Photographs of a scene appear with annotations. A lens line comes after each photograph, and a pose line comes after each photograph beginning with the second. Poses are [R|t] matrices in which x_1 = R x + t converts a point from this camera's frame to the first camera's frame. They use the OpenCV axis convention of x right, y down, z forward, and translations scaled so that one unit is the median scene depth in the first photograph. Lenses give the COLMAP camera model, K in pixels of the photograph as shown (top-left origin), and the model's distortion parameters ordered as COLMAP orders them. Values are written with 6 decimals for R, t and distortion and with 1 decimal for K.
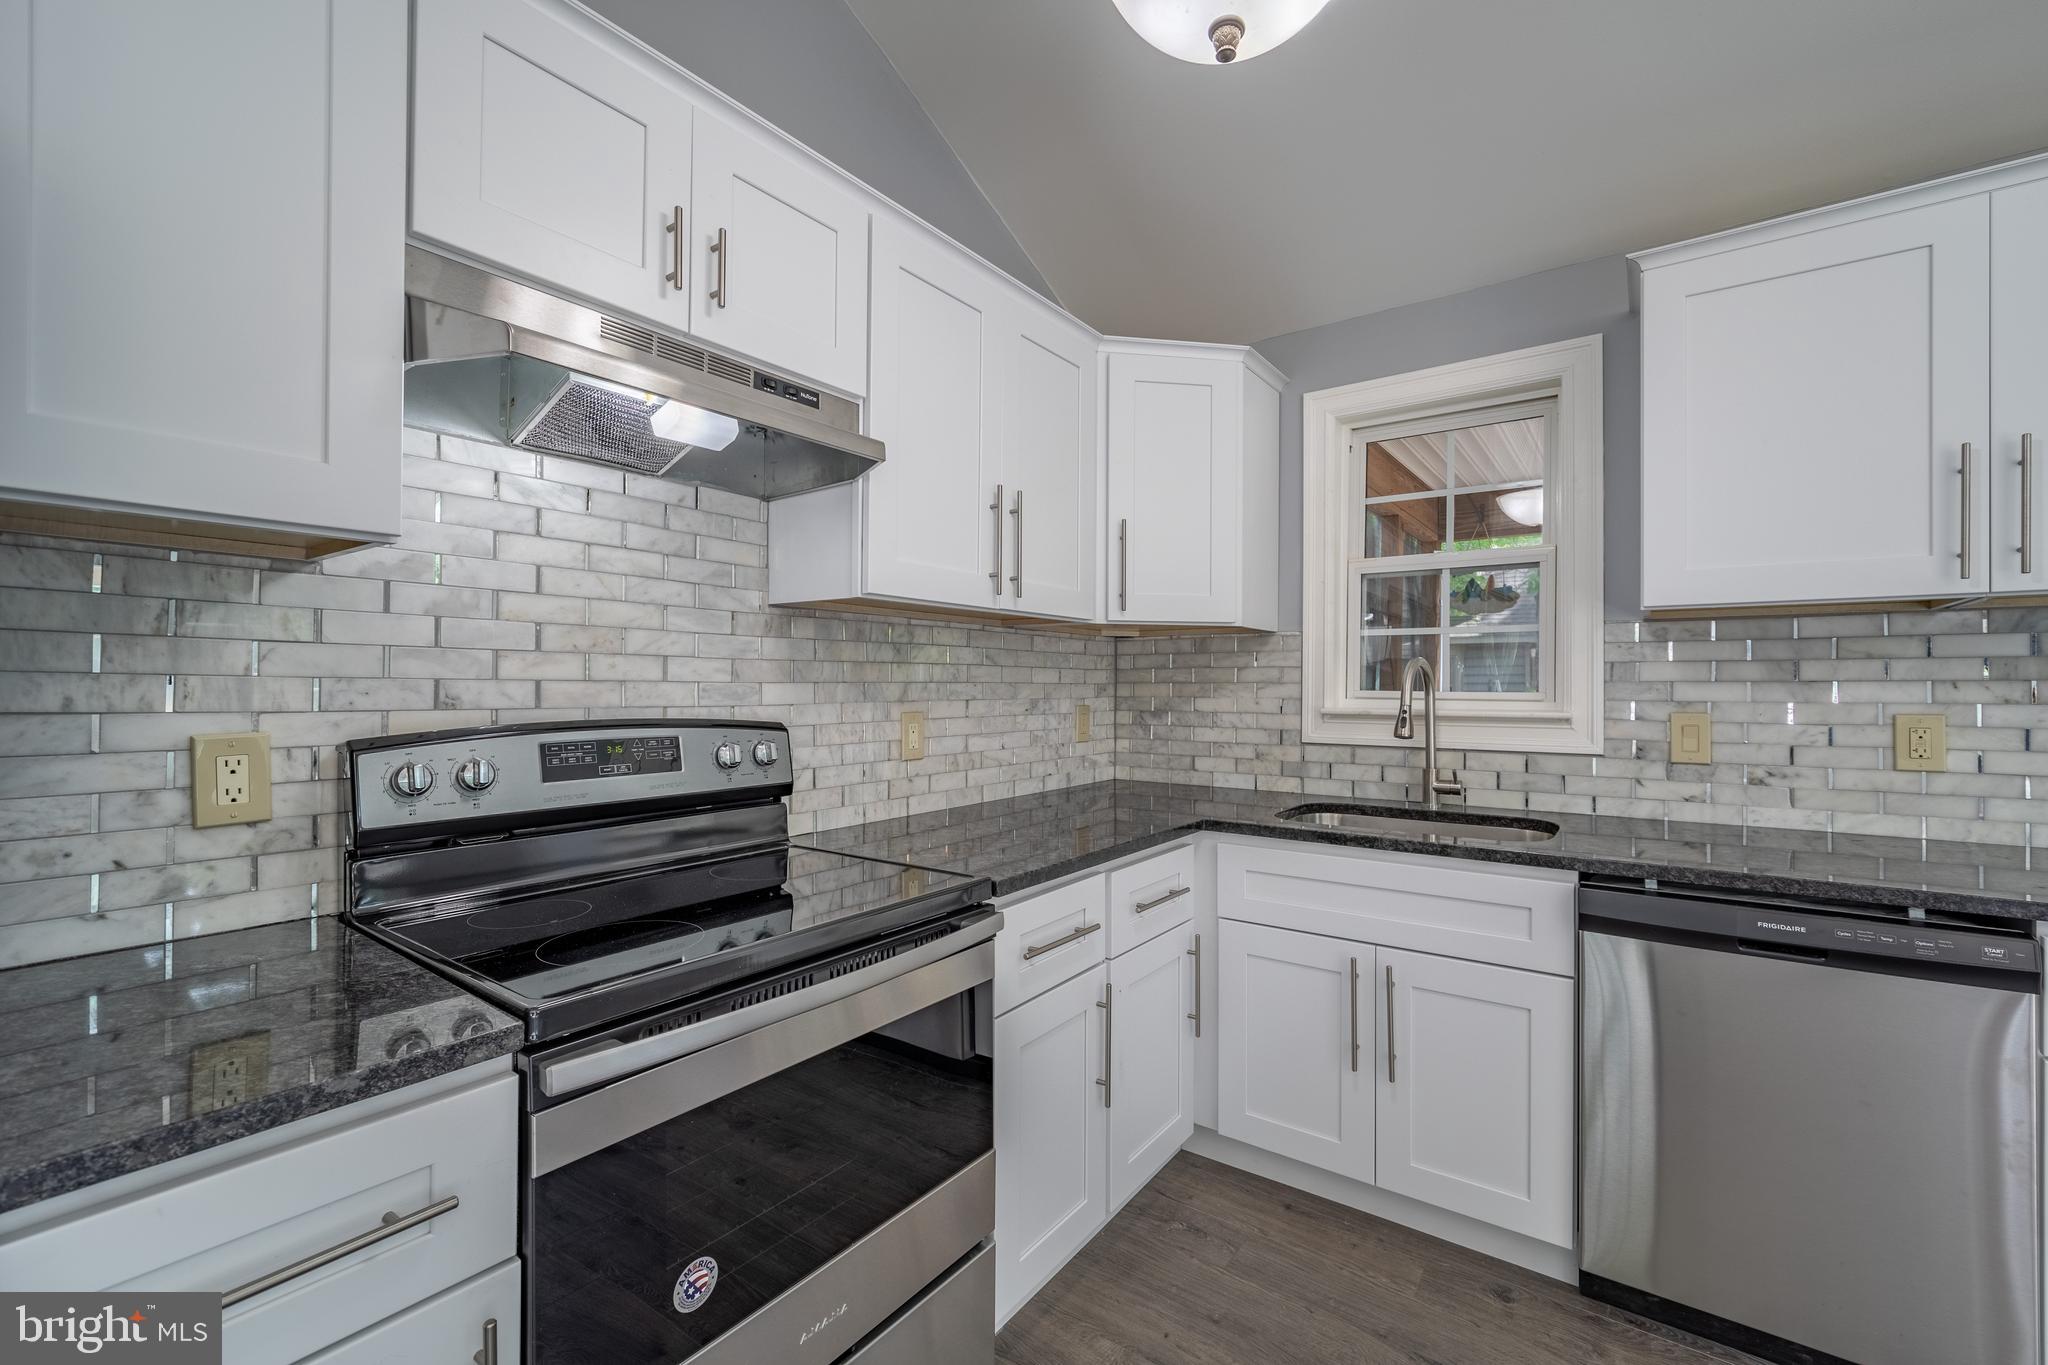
lens RADIAL K [[847.3, 0, 1033.1], [0, 847.3, 682.0], [0, 0, 1]] dist [-0.002383, -0.000659]
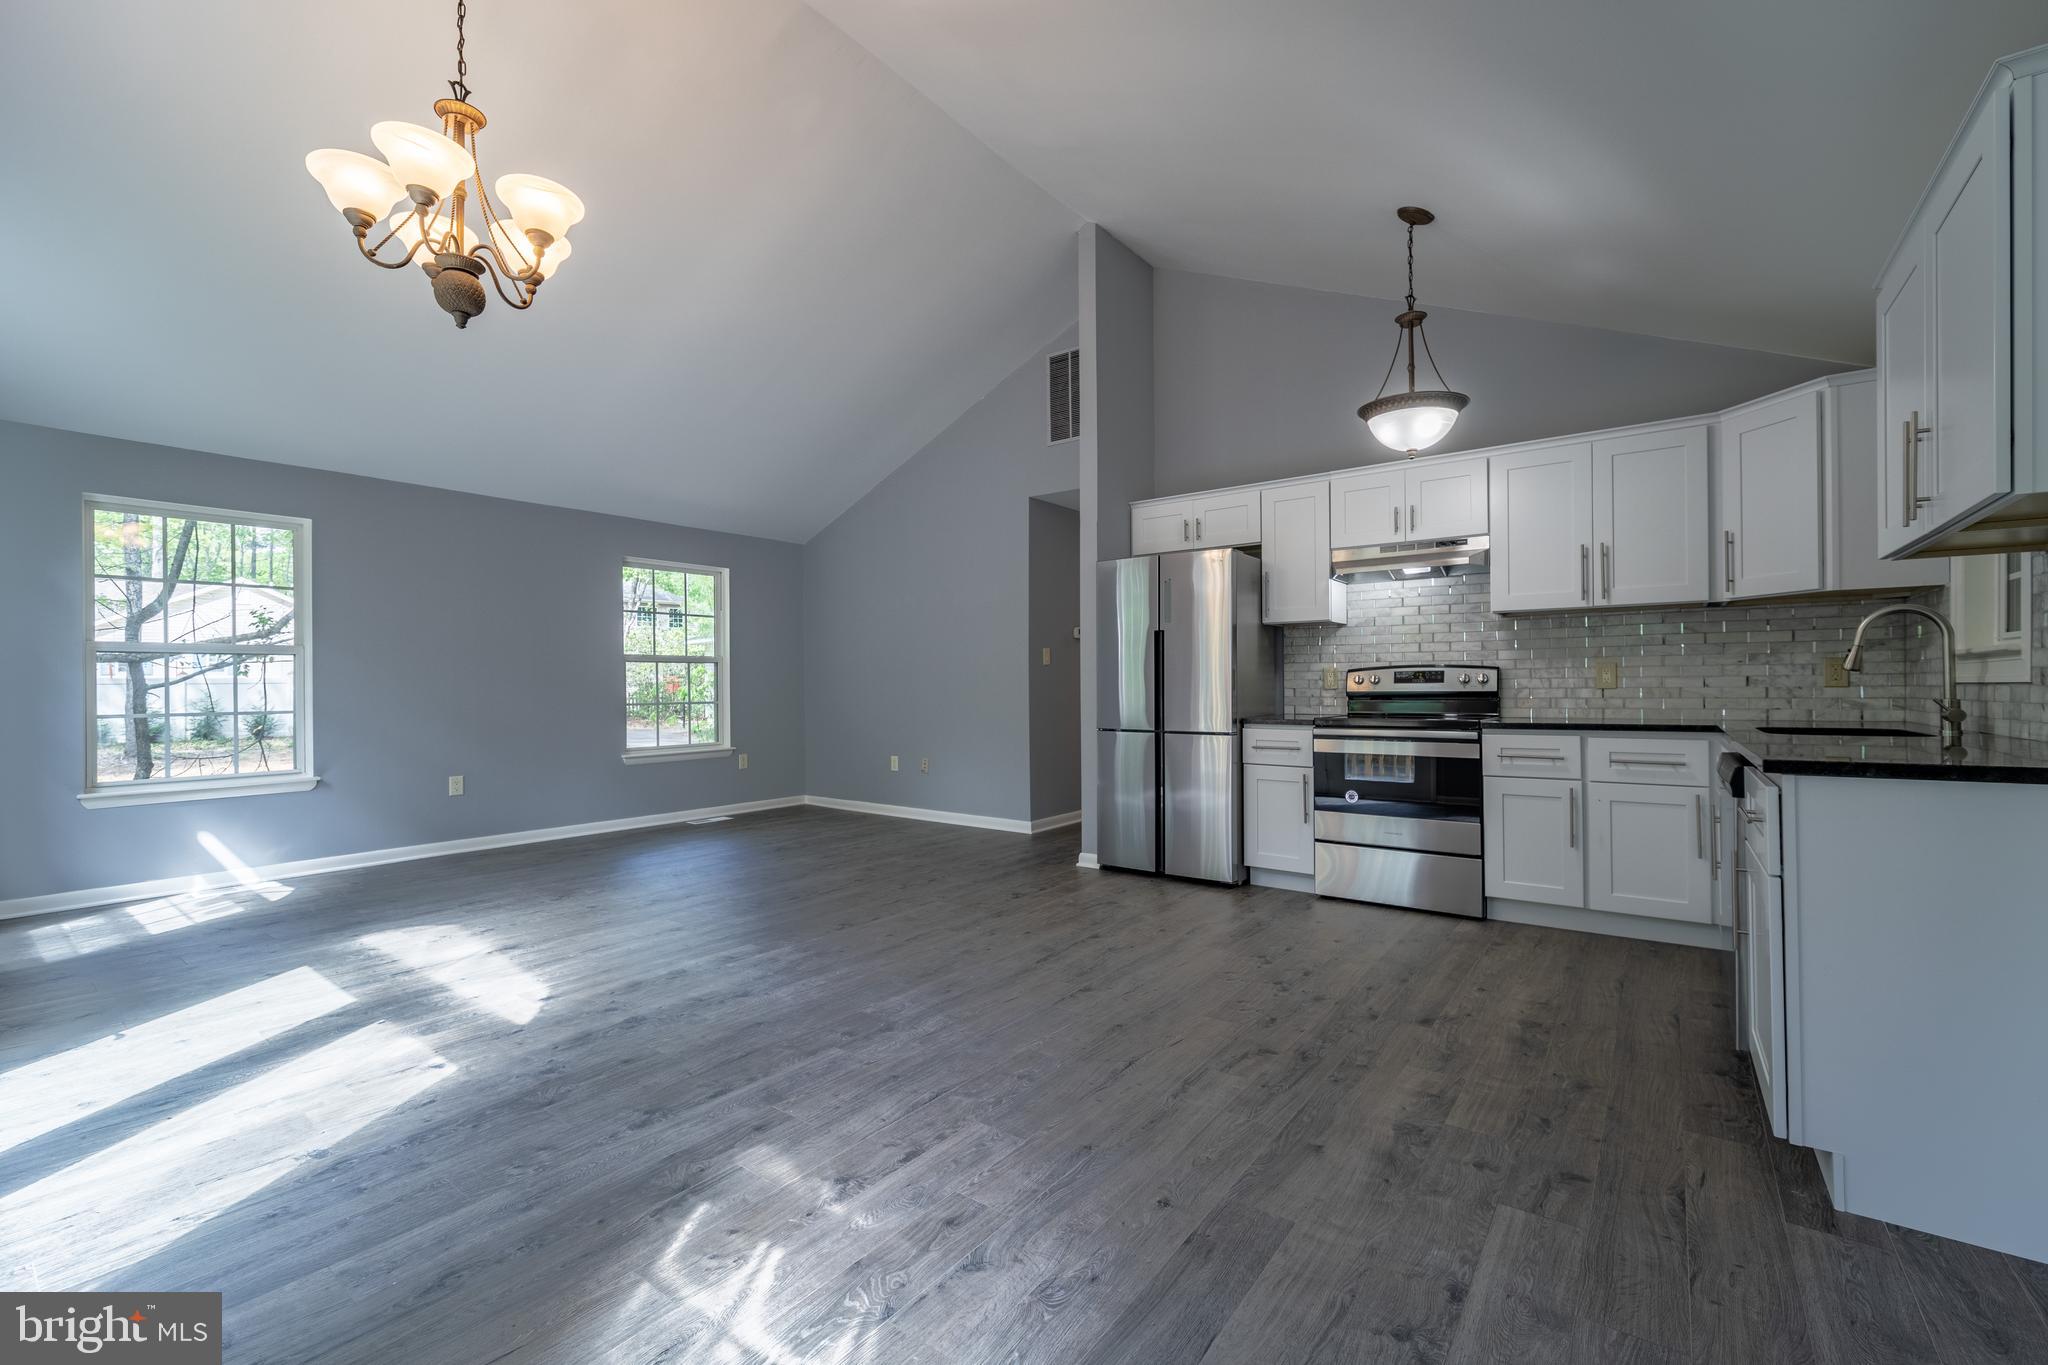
lens RADIAL K [[847.3, 0, 1033.1], [0, 847.3, 682.0], [0, 0, 1]] dist [-0.002383, -0.000659]
pose [[-0.009065, -0.008617, -0.999922, 2.038119], [0.010582, 0.999906, -0.008713, 0.095529], [0.999903, -0.010660, -0.008973, -0.277155]]
